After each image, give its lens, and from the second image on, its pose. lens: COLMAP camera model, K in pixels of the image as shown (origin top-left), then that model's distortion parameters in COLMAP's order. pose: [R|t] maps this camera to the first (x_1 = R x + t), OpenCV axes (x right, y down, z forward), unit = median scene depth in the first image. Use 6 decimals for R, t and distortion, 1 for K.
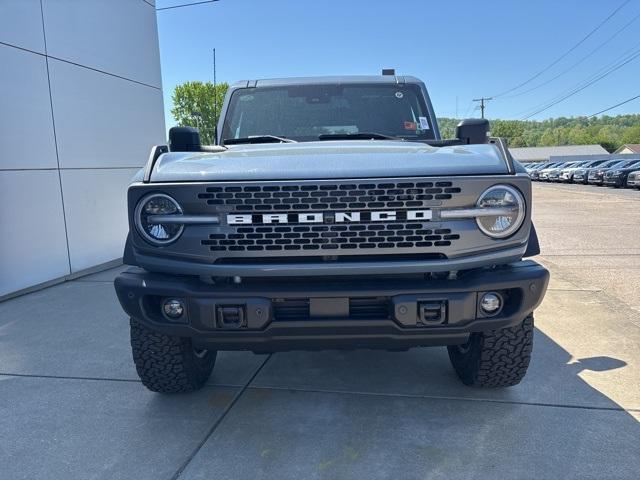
lens RADIAL K [[470.3, 0, 320.0], [0, 470.3, 240.0], [0, 0, 1]] dist [0.049157, -0.050752]
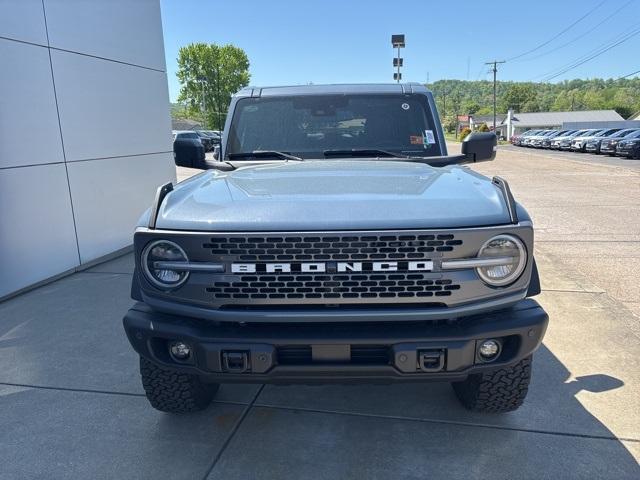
lens RADIAL K [[470.3, 0, 320.0], [0, 470.3, 240.0], [0, 0, 1]] dist [0.049157, -0.050752]
pose [[0.999878, 0.006183, -0.014315, 0.008334], [-0.005157, 0.997487, 0.070661, -0.169962], [0.014716, -0.070579, 0.997398, -0.009244]]
